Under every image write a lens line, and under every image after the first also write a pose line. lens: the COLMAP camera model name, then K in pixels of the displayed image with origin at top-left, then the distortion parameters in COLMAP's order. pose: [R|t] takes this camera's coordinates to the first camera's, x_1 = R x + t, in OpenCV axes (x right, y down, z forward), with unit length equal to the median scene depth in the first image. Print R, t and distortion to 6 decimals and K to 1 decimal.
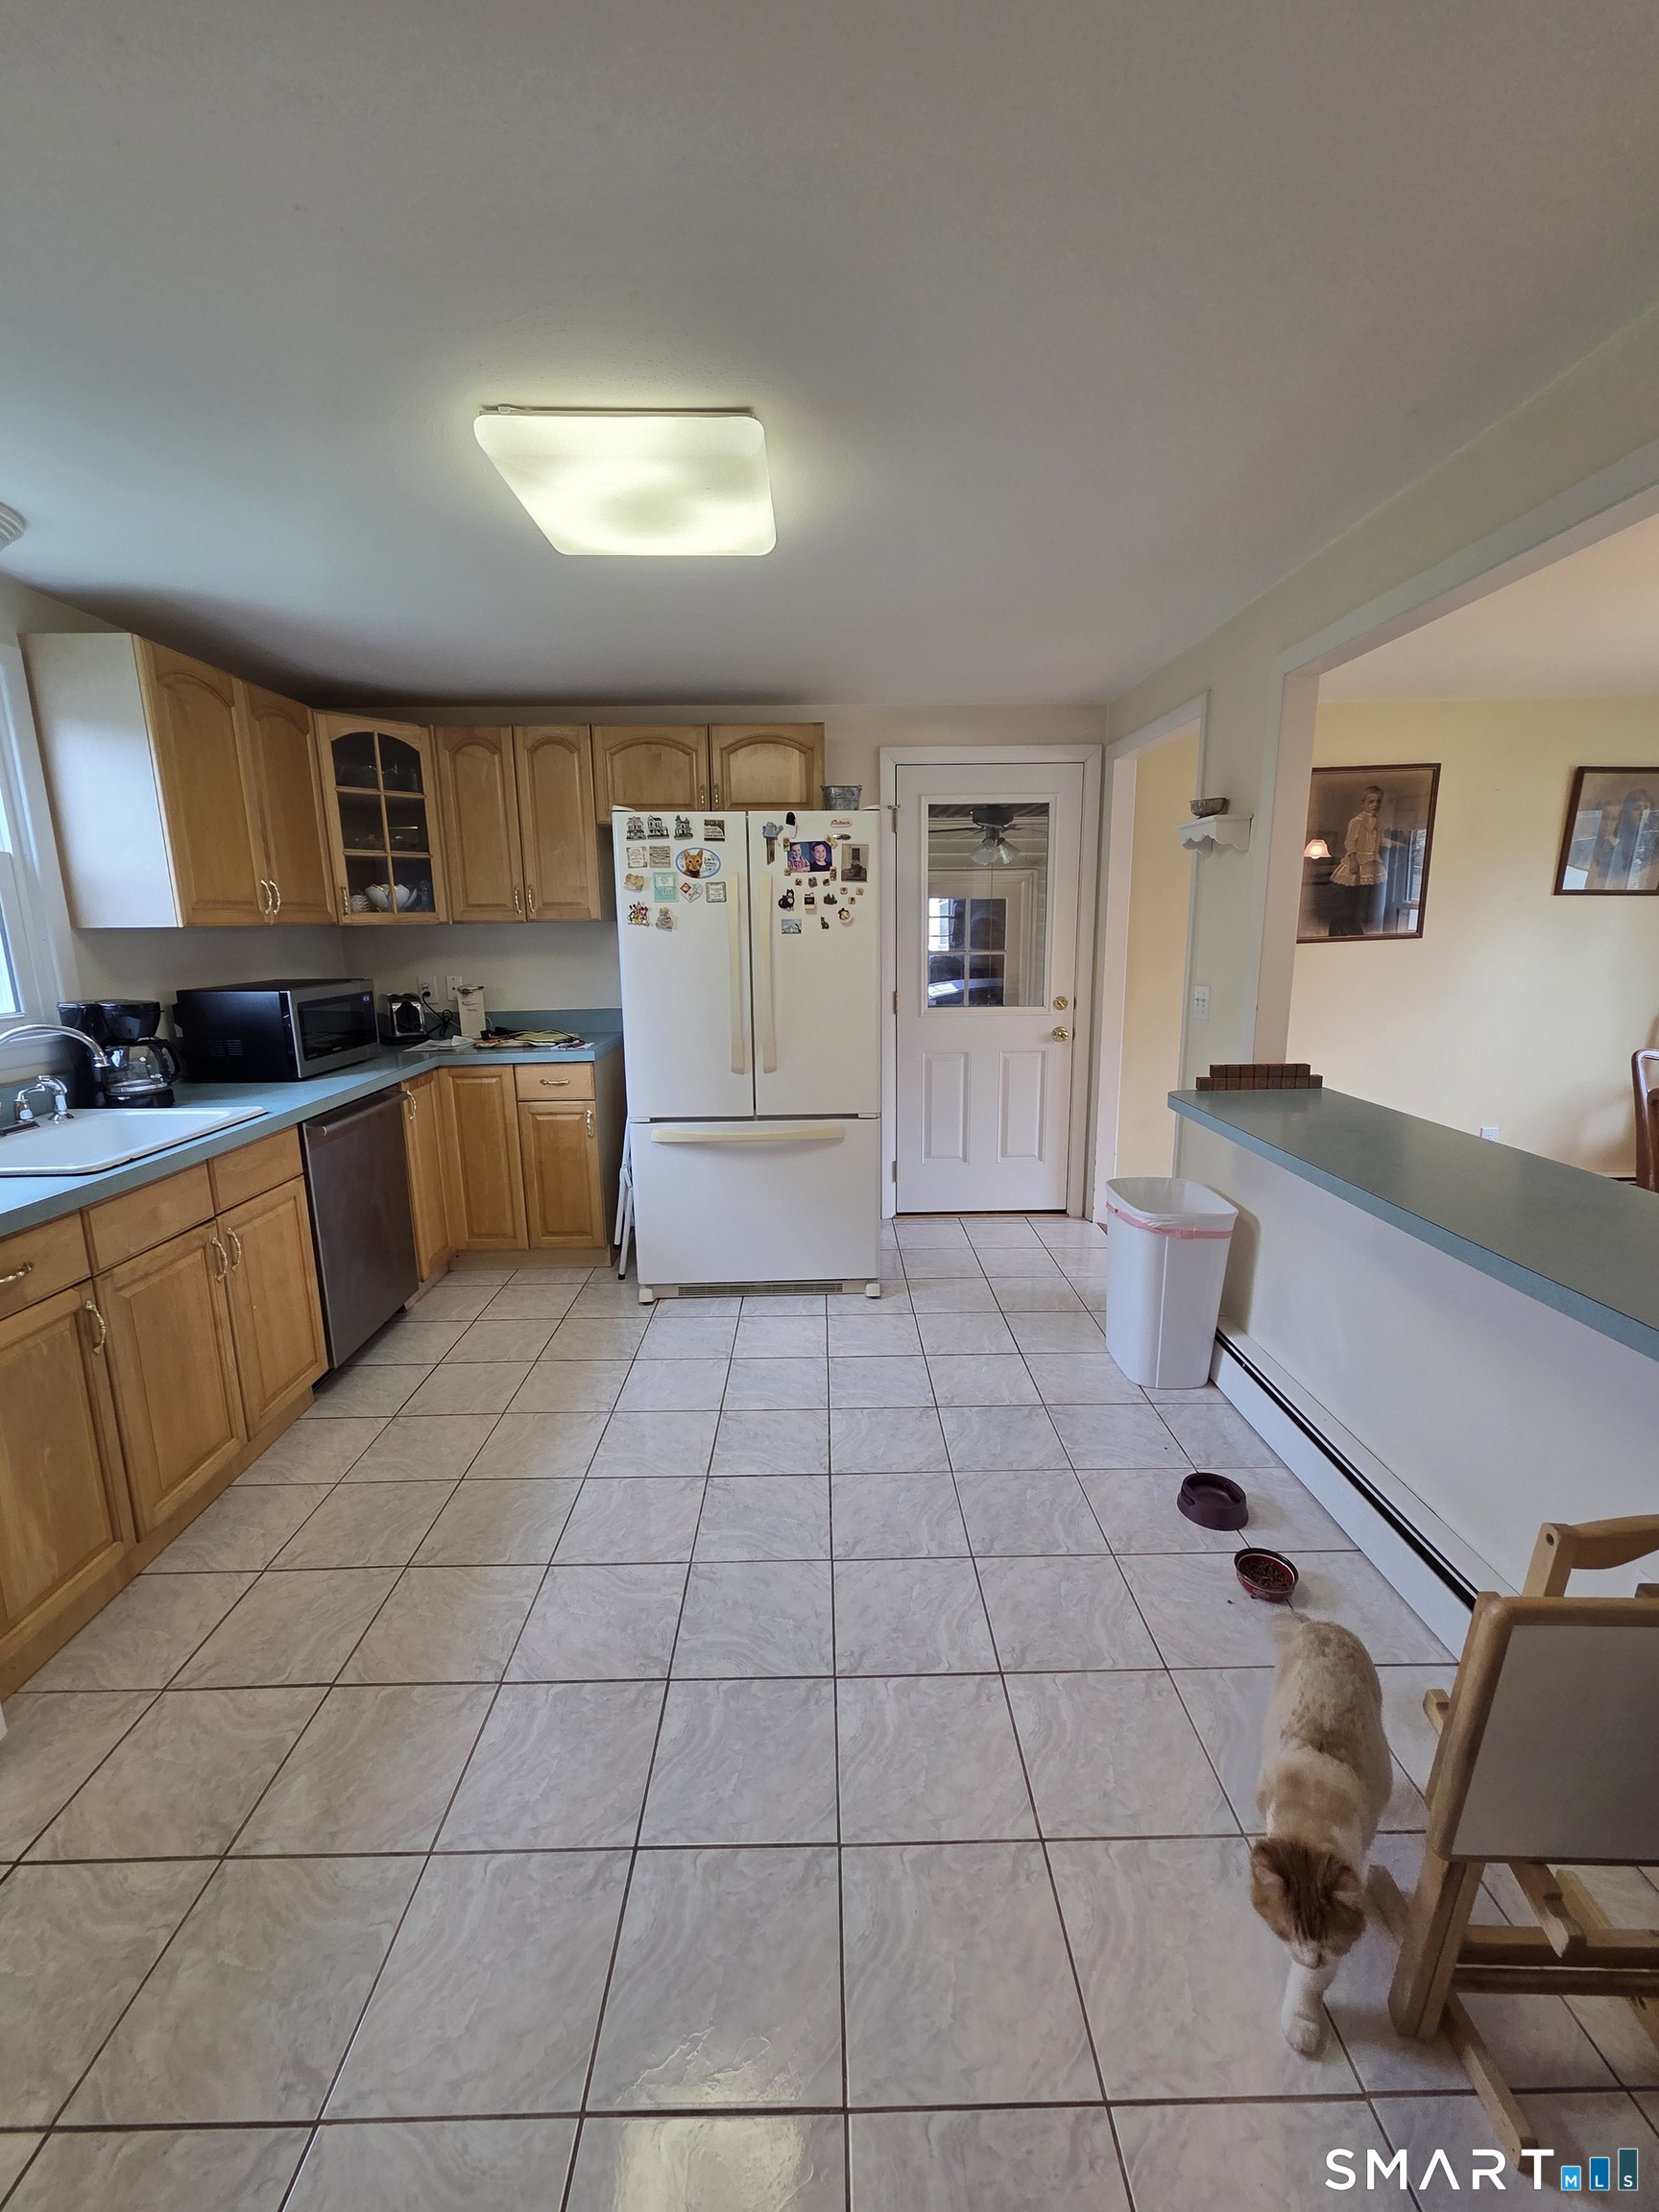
lens RADIAL K [[907.1, 0, 837.0], [0, 907.1, 1103.3], [0, 0, 1]] dist [0.007187, -0.000242]
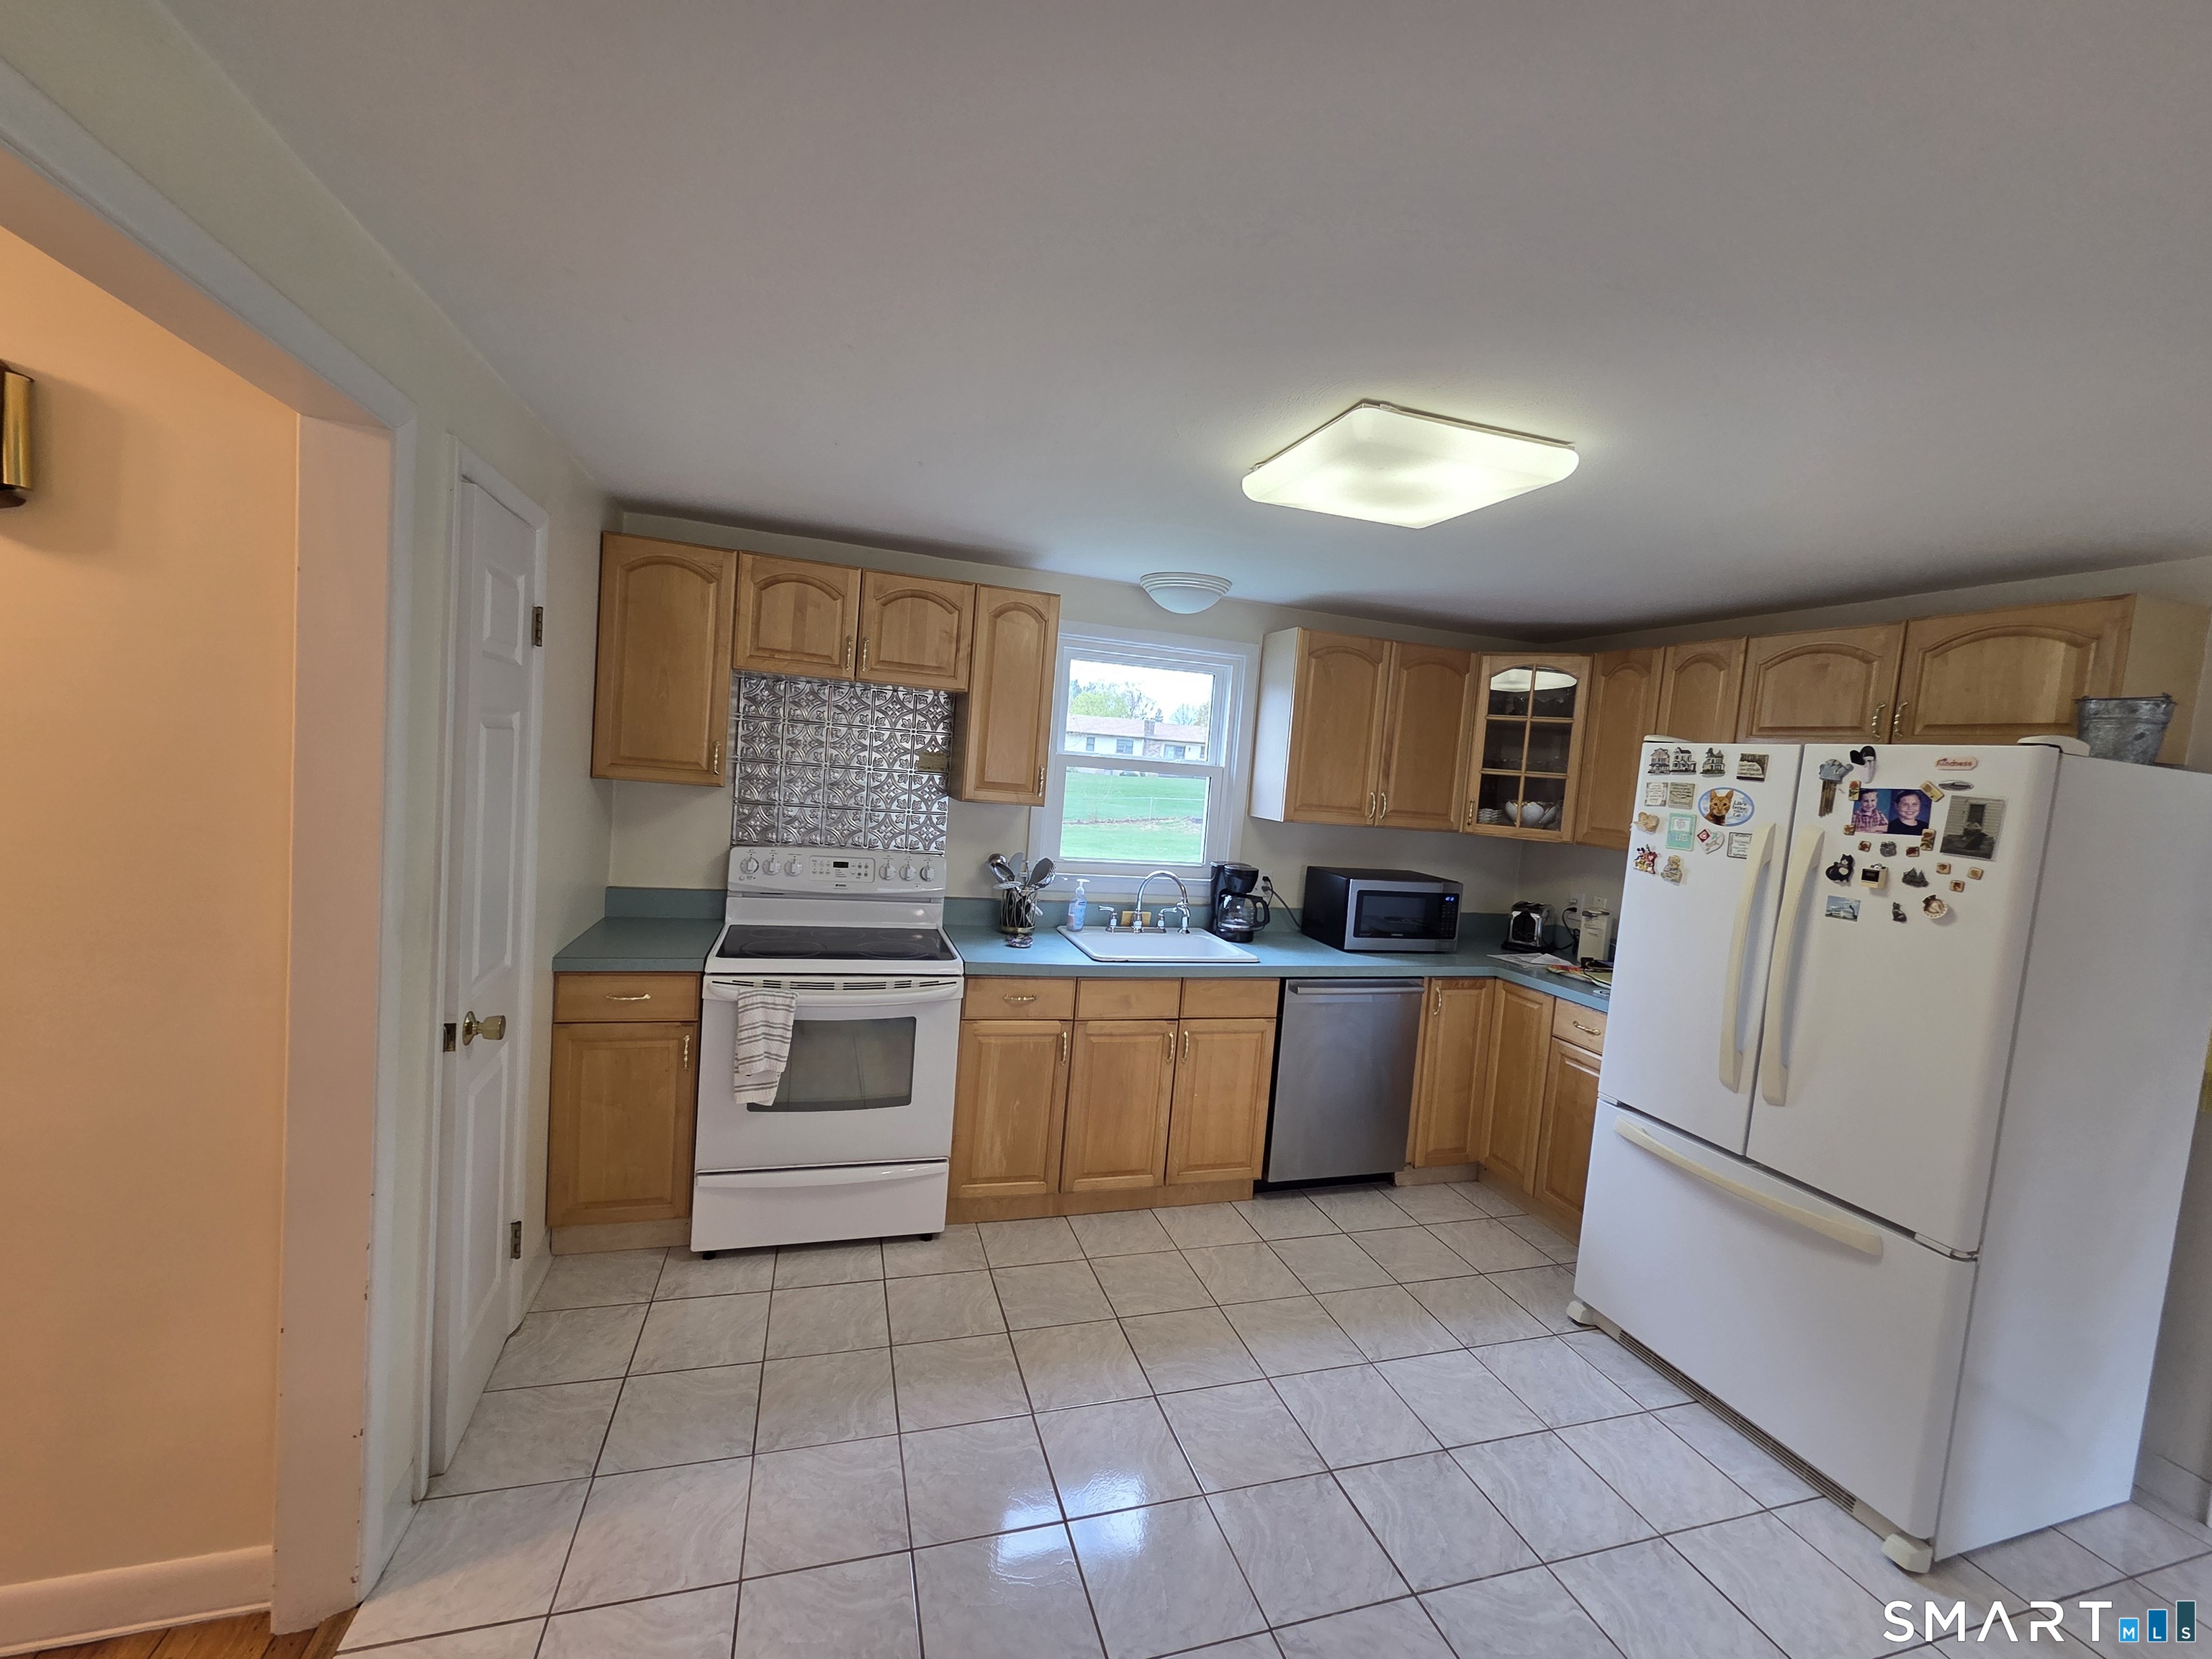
lens RADIAL K [[907.1, 0, 1100.5], [0, 907.1, 823.5], [0, 0, 1]] dist [0.007187, -0.000242]
pose [[0.276657, 0.100625, -0.955686, 0.445731], [-0.269699, 0.962663, 0.023286, -0.123794], [0.922347, 0.251306, 0.293466, 0.278552]]
